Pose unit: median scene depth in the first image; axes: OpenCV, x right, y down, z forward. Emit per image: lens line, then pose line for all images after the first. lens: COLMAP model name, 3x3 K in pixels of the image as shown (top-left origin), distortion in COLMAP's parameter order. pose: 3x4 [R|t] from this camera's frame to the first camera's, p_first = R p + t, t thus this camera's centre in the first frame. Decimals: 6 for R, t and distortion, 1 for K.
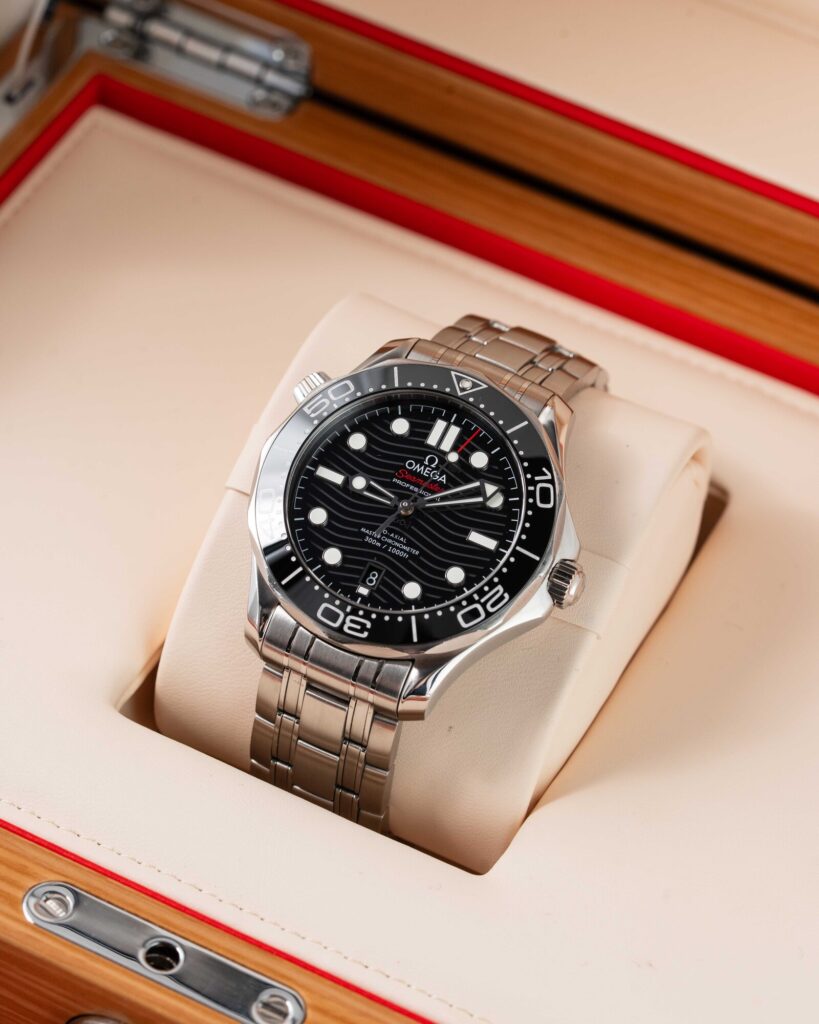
lens RADIAL K [[4245.7, 0, 409.5], [0, 4245.7, 512.0], [0, 0, 1]] dist [0.032795, 0.138790]
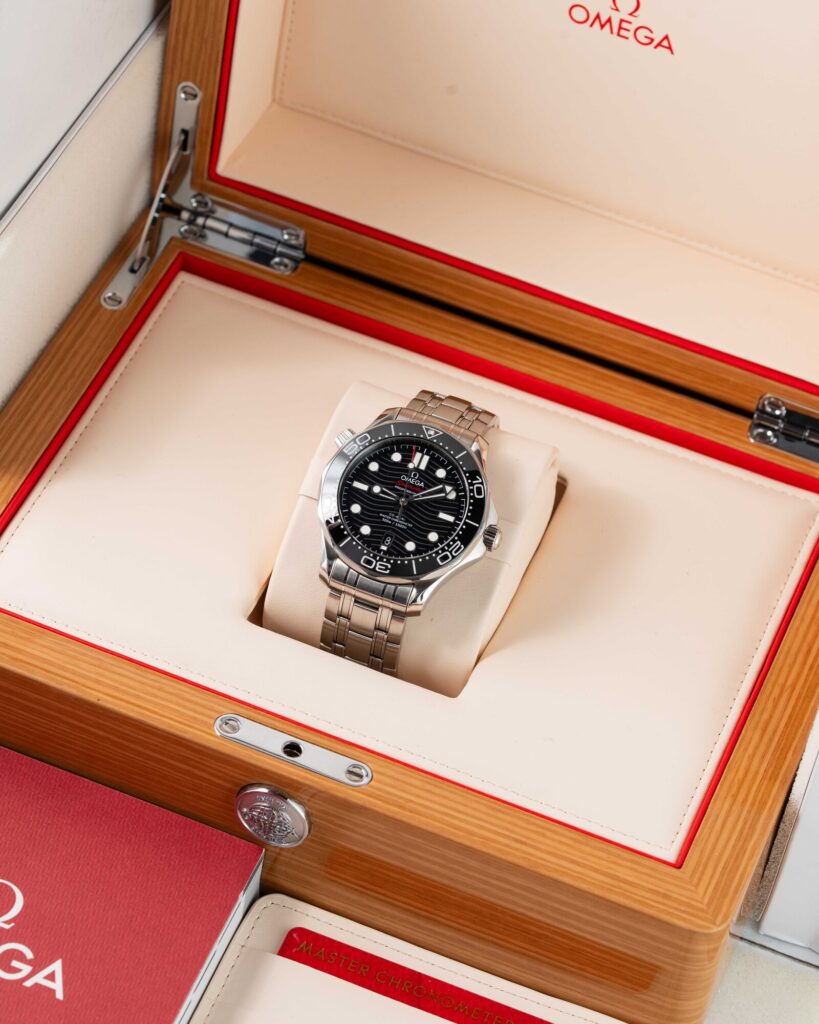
lens RADIAL K [[4245.7, 0, 409.5], [0, 4245.7, 512.0], [0, 0, 1]] dist [0.032795, 0.138790]
pose [[0.994740, -0.053784, 0.087173, -0.158614], [0.051917, 0.998374, 0.023545, -0.039588], [-0.088298, -0.018896, 0.995915, -0.832109]]
